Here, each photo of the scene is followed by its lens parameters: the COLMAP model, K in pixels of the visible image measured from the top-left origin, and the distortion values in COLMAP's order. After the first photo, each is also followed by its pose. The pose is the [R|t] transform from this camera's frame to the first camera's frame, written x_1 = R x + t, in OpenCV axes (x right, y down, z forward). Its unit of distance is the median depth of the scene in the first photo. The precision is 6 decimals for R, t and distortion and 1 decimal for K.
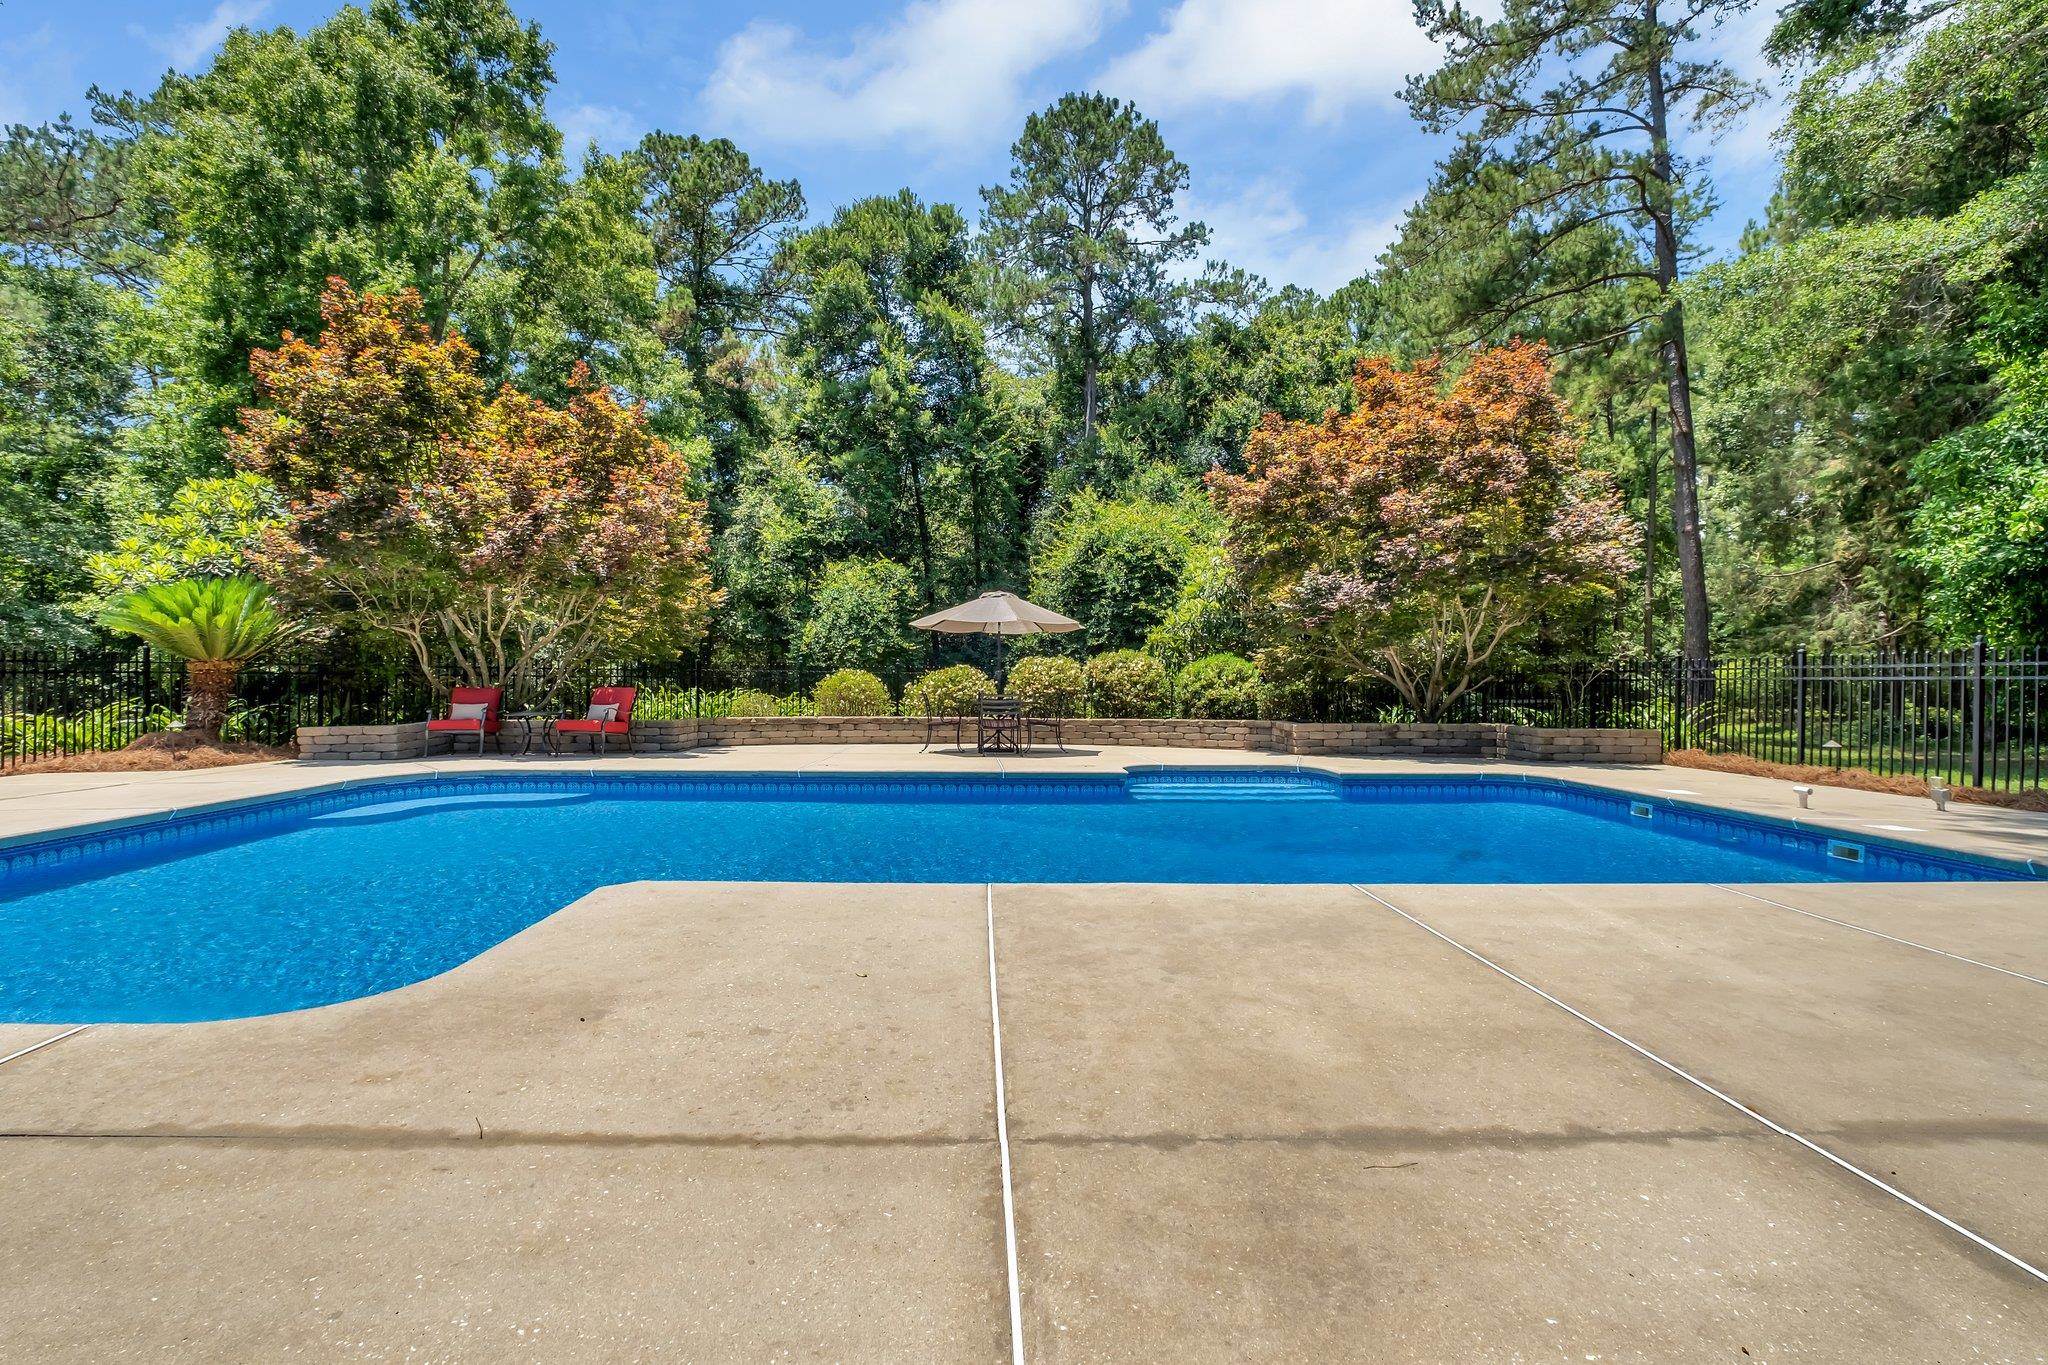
lens RADIAL K [[908.3, 0, 1019.8], [0, 908.3, 675.5], [0, 0, 1]] dist [-0.011784, 0.000186]
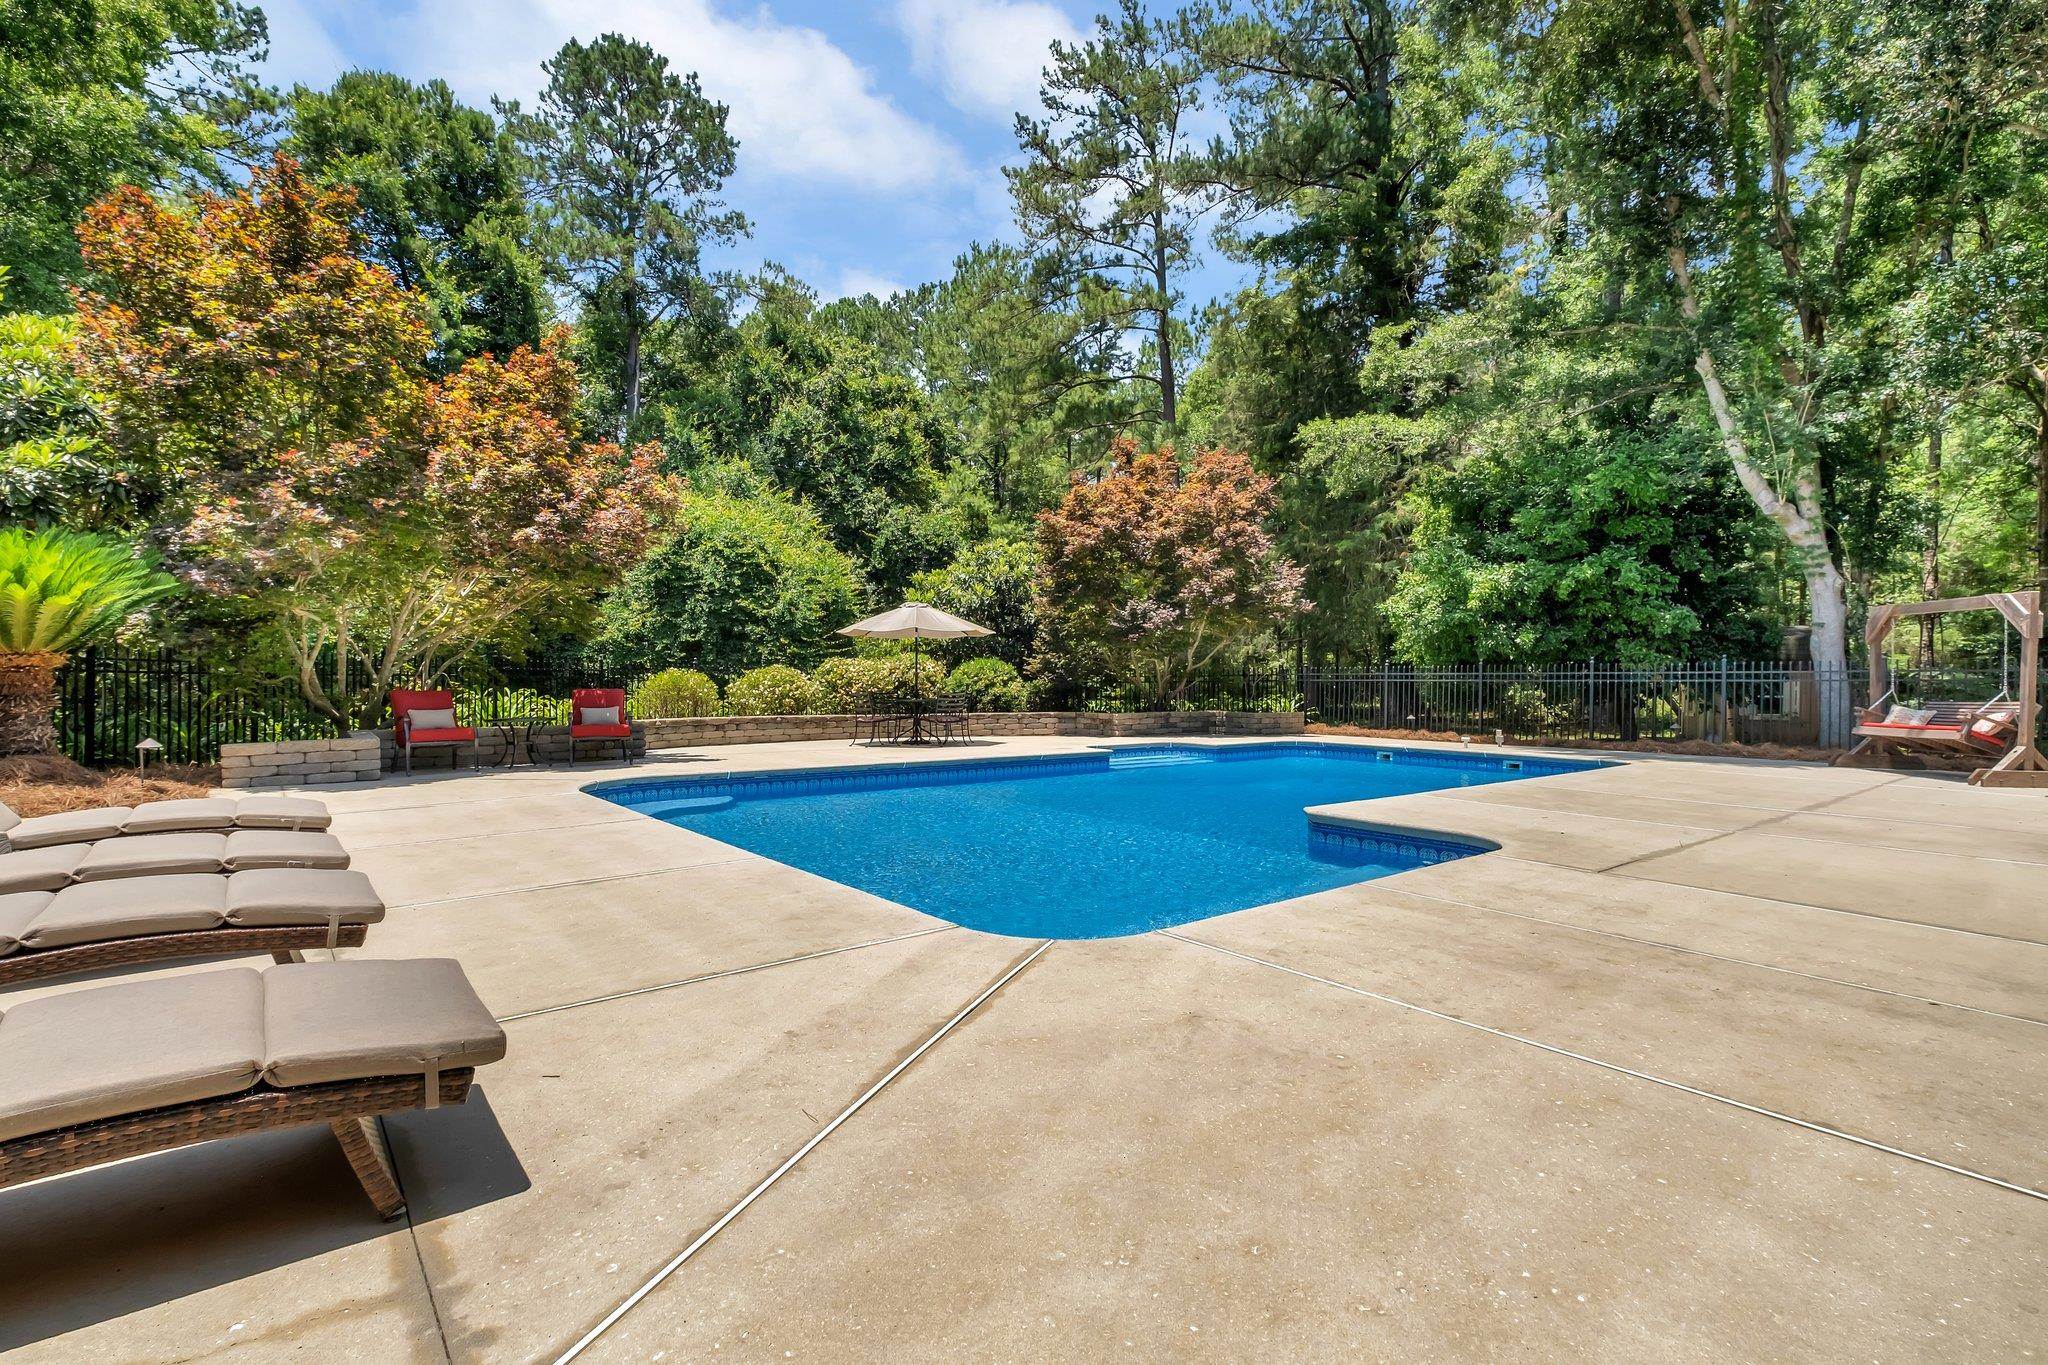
lens RADIAL K [[959.2, 0, 1020.9], [0, 959.2, 663.9], [0, 0, 1]] dist [-0.001005, -0.002021]
pose [[0.785736, 0.010952, 0.618465, -0.258310], [-0.005481, 0.999927, -0.010744, -0.001211], [-0.618538, 0.005052, 0.785739, -0.007098]]
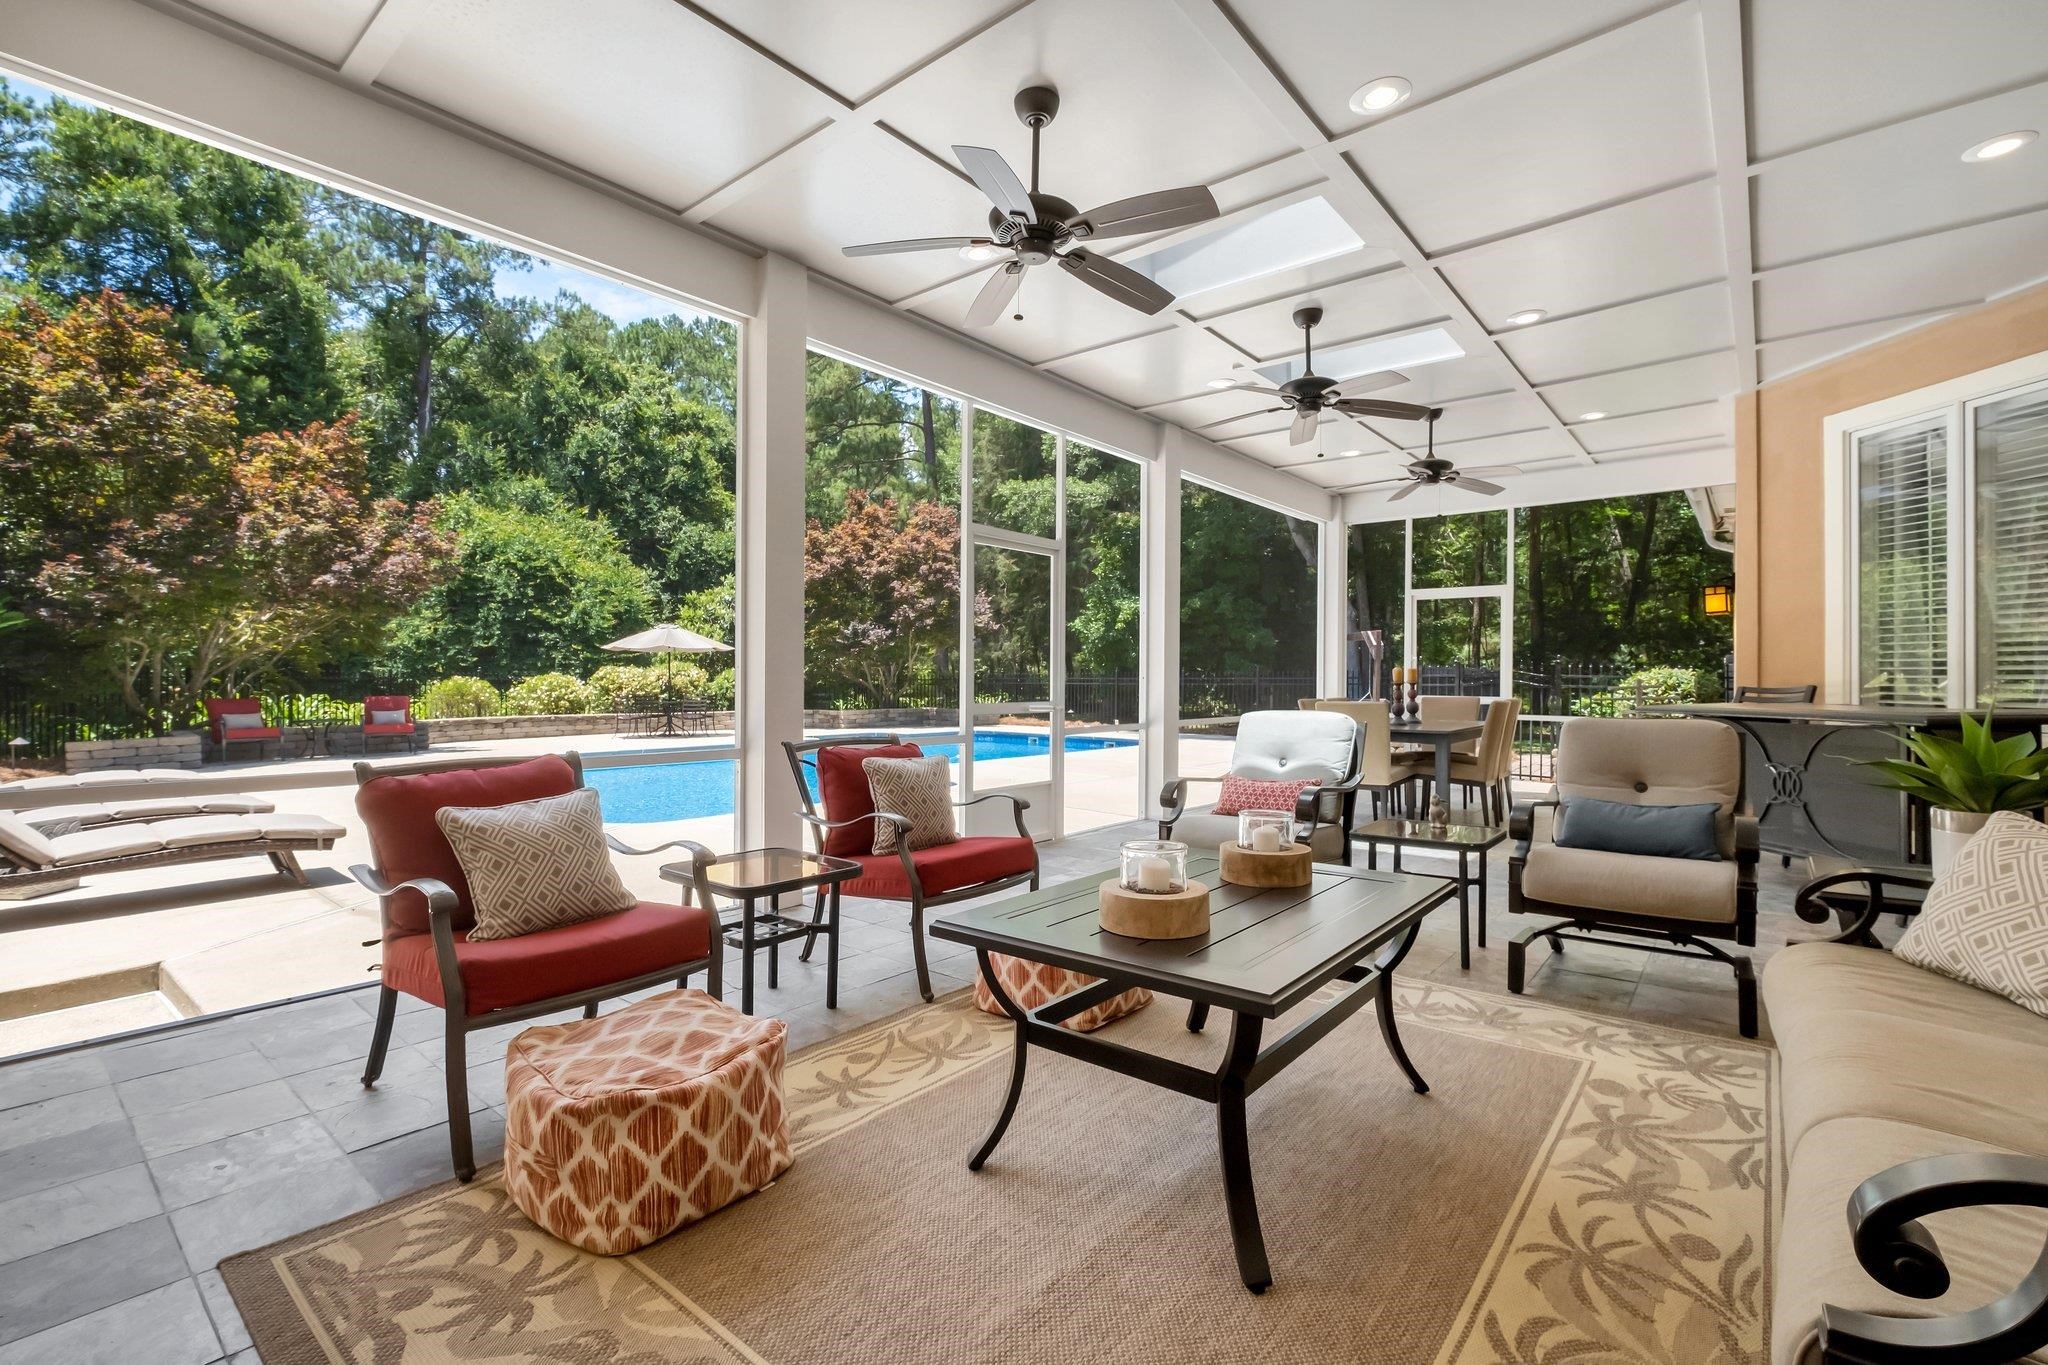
lens RADIAL K [[901.7, 0, 1032.1], [0, 901.7, 676.6], [0, 0, 1]] dist [-0.009125, 0.000003]
pose [[0.644407, -0.001397, 0.764682, -0.289205], [-0.004444, 0.999975, 0.005572, -0.007909], [-0.764670, -0.006988, 0.644384, -0.137533]]
